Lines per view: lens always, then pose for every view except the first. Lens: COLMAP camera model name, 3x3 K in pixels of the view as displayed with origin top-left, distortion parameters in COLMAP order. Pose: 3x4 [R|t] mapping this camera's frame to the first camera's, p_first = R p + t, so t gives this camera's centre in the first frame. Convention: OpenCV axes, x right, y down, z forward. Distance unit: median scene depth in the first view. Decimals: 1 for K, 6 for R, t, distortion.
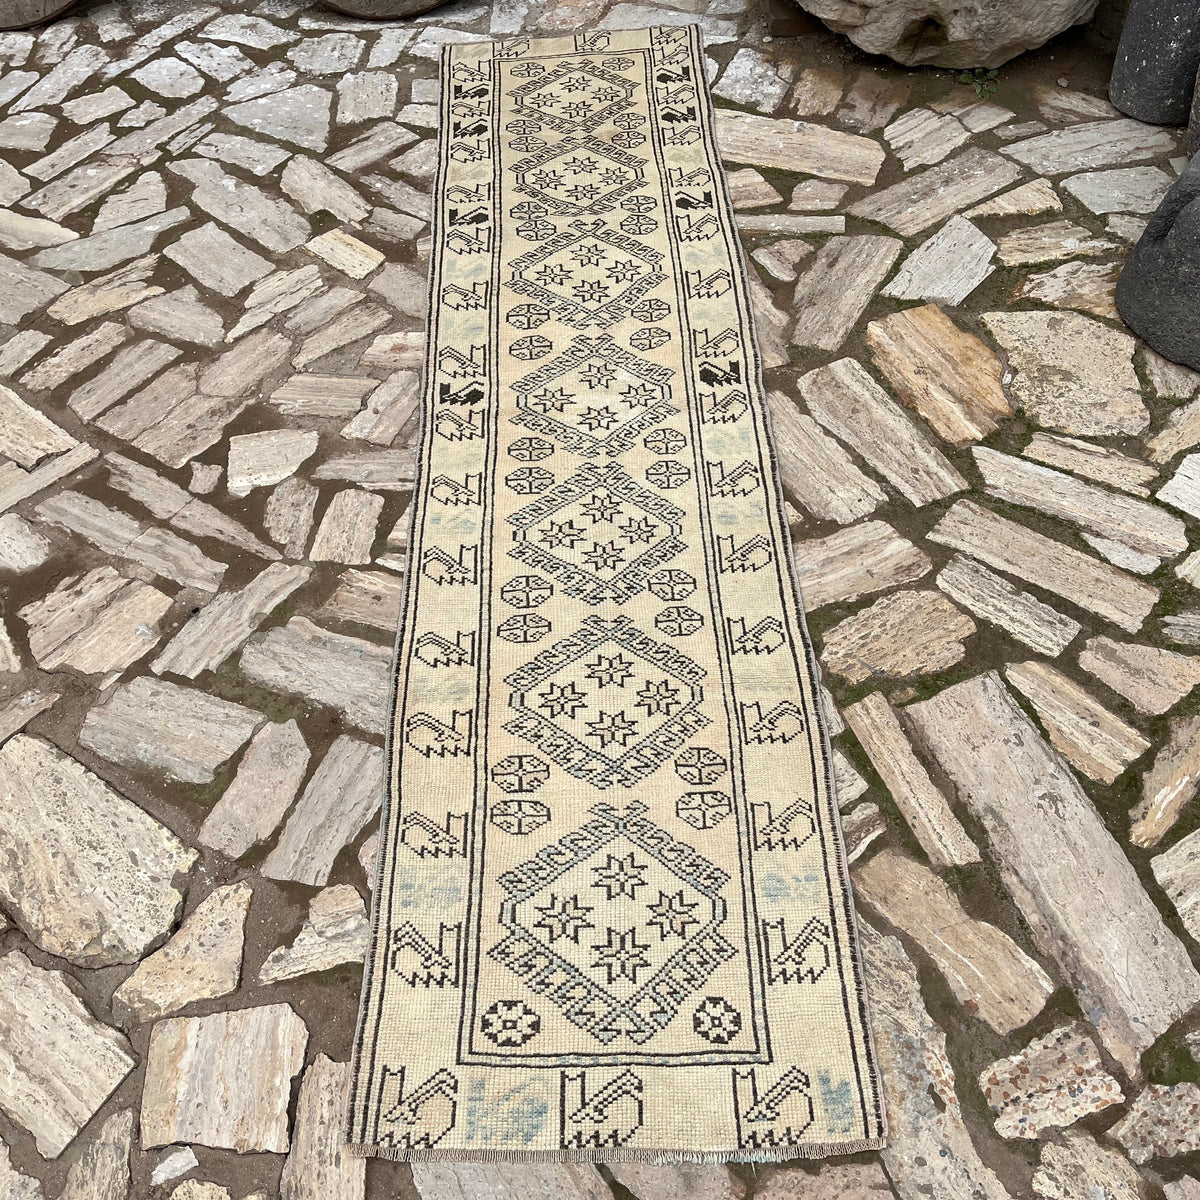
lens RADIAL K [[1156.9, 0, 581.5], [0, 1156.9, 603.7], [0, 0, 1]] dist [0.031333, -0.011471]
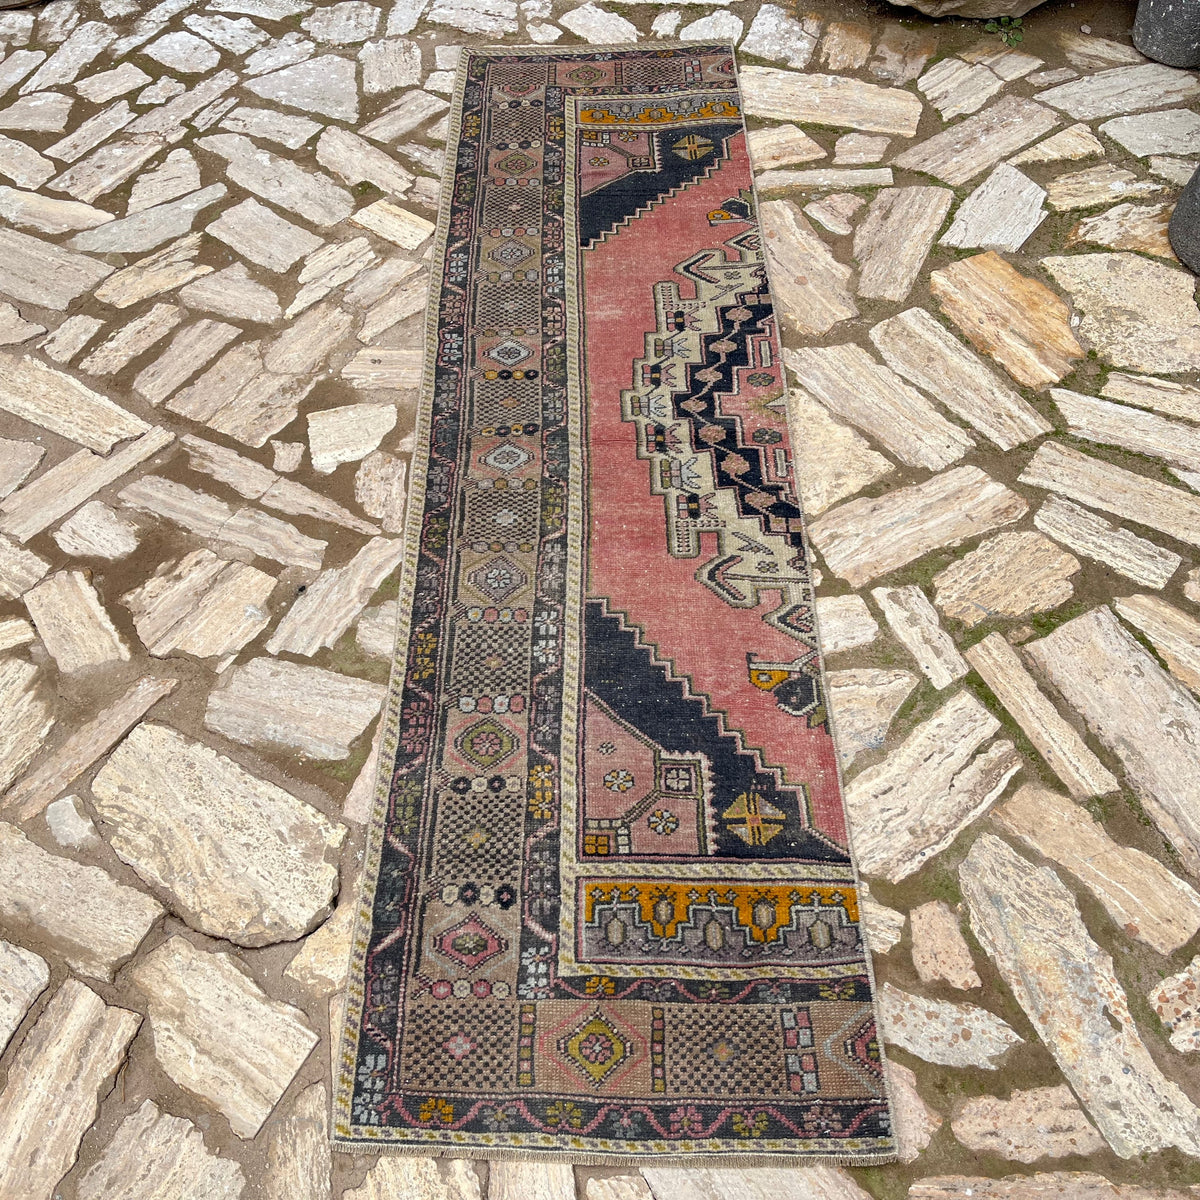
lens RADIAL K [[1156.9, 0, 581.5], [0, 1156.9, 603.7], [0, 0, 1]] dist [0.031333, -0.011471]
pose [[0.997508, -0.052735, 0.046873, -0.122817], [0.051846, 0.998455, 0.019996, 0.009652], [-0.047855, -0.017516, 0.998701, 0.002073]]
